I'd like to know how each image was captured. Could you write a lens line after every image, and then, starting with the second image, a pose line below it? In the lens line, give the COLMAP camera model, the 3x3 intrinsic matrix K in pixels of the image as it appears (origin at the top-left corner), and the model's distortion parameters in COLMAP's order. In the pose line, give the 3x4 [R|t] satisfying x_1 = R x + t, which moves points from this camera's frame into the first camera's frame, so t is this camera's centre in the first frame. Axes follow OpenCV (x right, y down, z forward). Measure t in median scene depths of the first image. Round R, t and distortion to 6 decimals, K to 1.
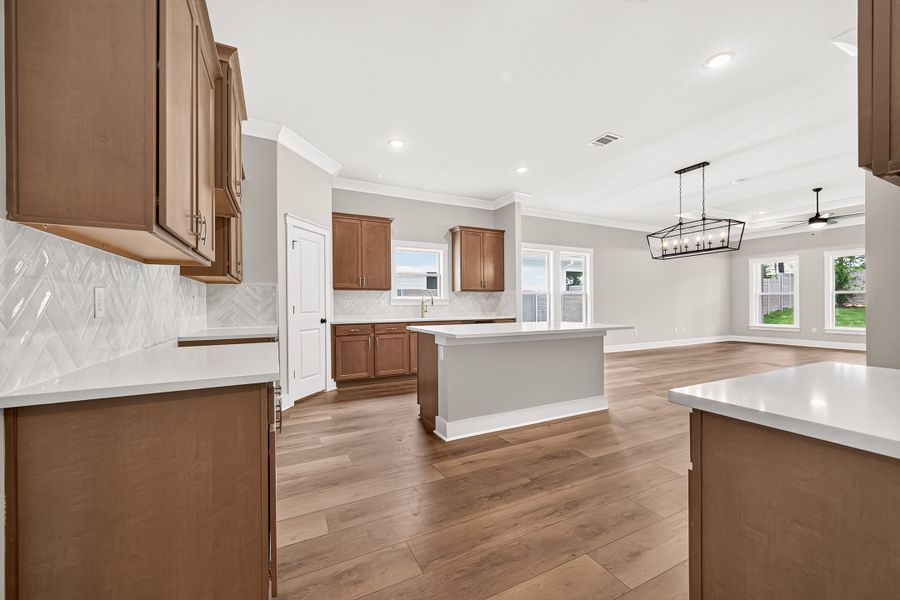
lens RADIAL K [[352.0, 0, 449.0], [0, 352.0, 302.6], [0, 0, 1]] dist [0.007634, -0.001891]
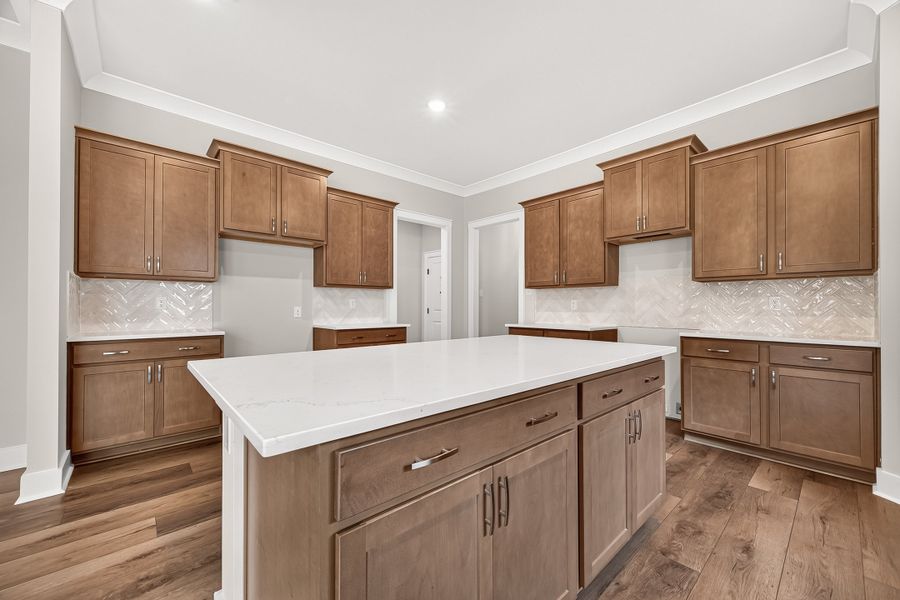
lens RADIAL K [[352.0, 0, 448.9], [0, 352.0, 303.6], [0, 0, 1]] dist [0.007634, -0.001891]
pose [[-0.965656, 0.005144, -0.259772, 0.396278], [0.009017, 0.999865, -0.013721, 0.007975], [0.259667, -0.015592, -0.965572, 1.676372]]
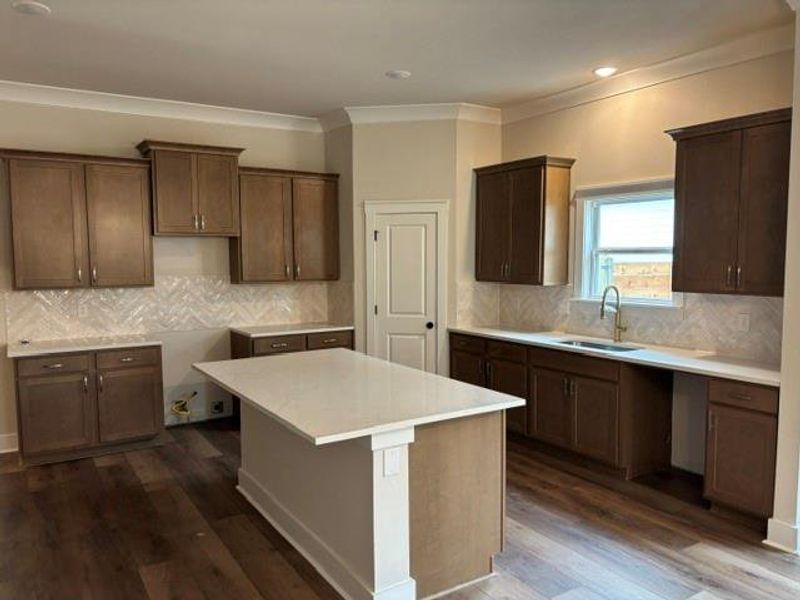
lens RADIAL K [[609.9, 0, 404.3], [0, 609.9, 301.9], [0, 0, 1]] dist [0.031876, -0.029251]
pose [[0.105054, 0.086121, -0.990731, 1.379520], [0.011084, 0.996080, 0.087761, -0.170548], [0.994405, -0.020201, 0.103687, 1.182708]]
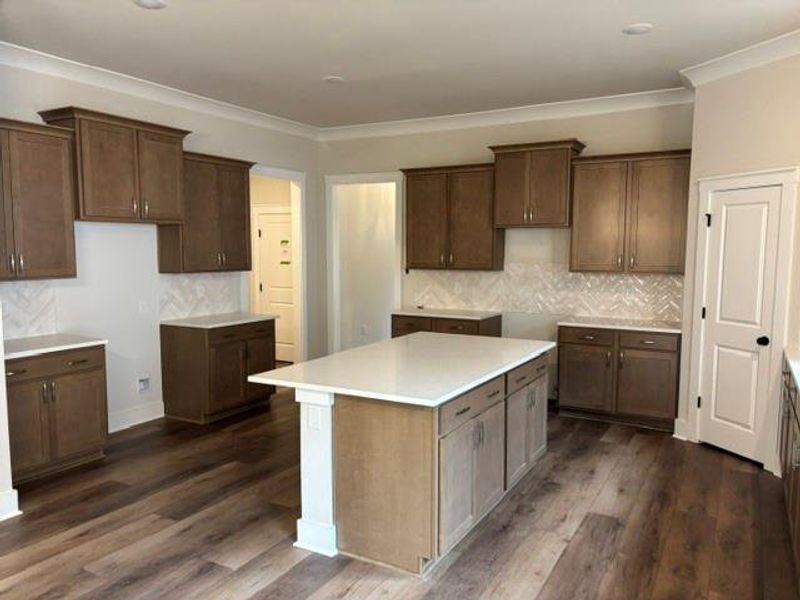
lens RADIAL K [[609.9, 0, 396.7], [0, 609.9, 302.5], [0, 0, 1]] dist [0.031876, -0.029251]
pose [[-0.833630, 0.056681, -0.549408, 0.967600], [0.009081, 0.995992, 0.088976, -0.149826], [0.552249, 0.069184, -0.830804, 2.180432]]
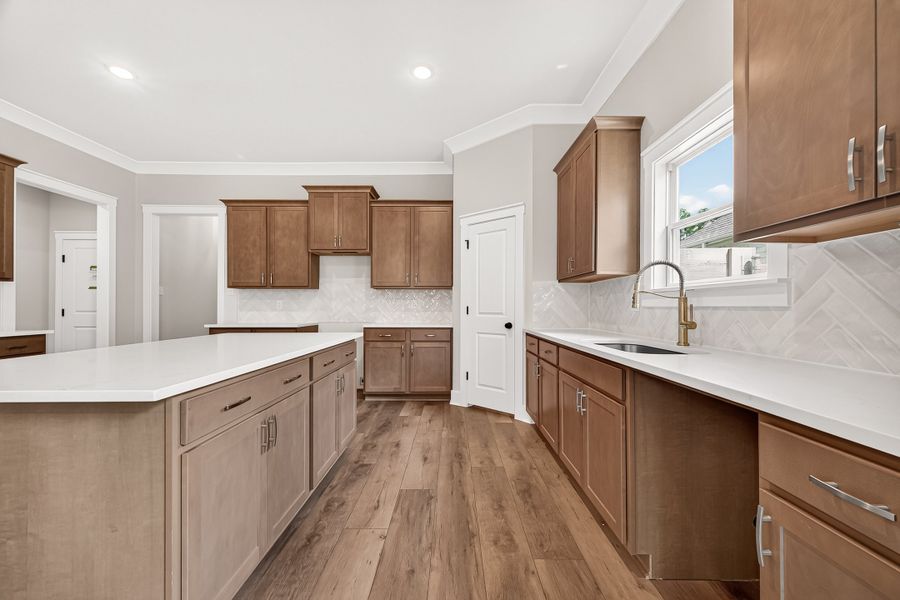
lens RADIAL K [[352.0, 0, 454.0], [0, 352.0, 304.5], [0, 0, 1]] dist [0.007634, -0.001891]
pose [[-0.448133, 0.003162, -0.893962, 0.587657], [0.009717, 0.999952, -0.001335, 0.006905], [0.893914, -0.009285, -0.448142, 1.824746]]
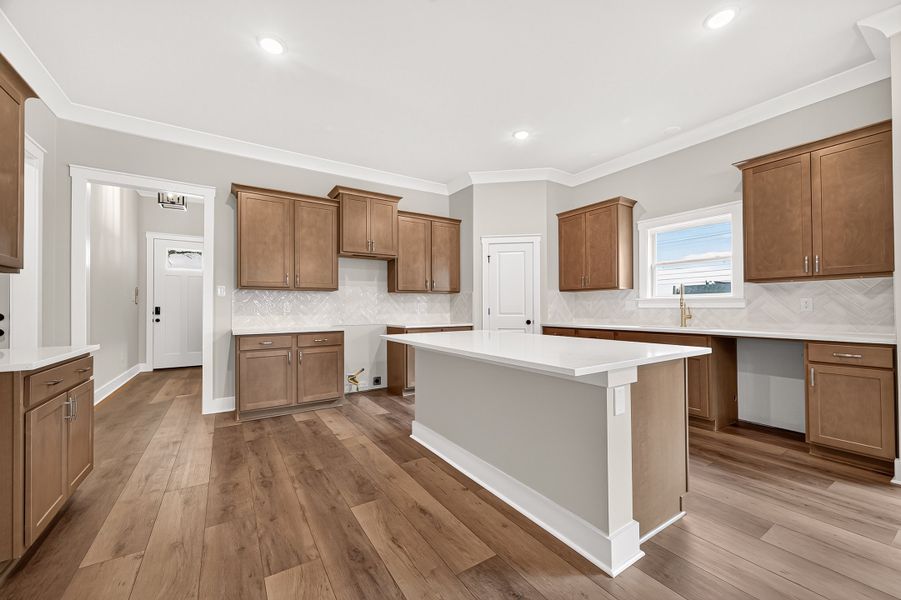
lens RADIAL K [[352.4, 0, 454.2], [0, 352.4, 303.8], [0, 0, 1]] dist [0.007634, -0.001891]
pose [[0.111492, -0.002261, -0.993763, 1.010185], [0.011214, 0.999937, -0.001016, -0.007997], [0.993702, -0.011030, 0.111510, 0.955215]]
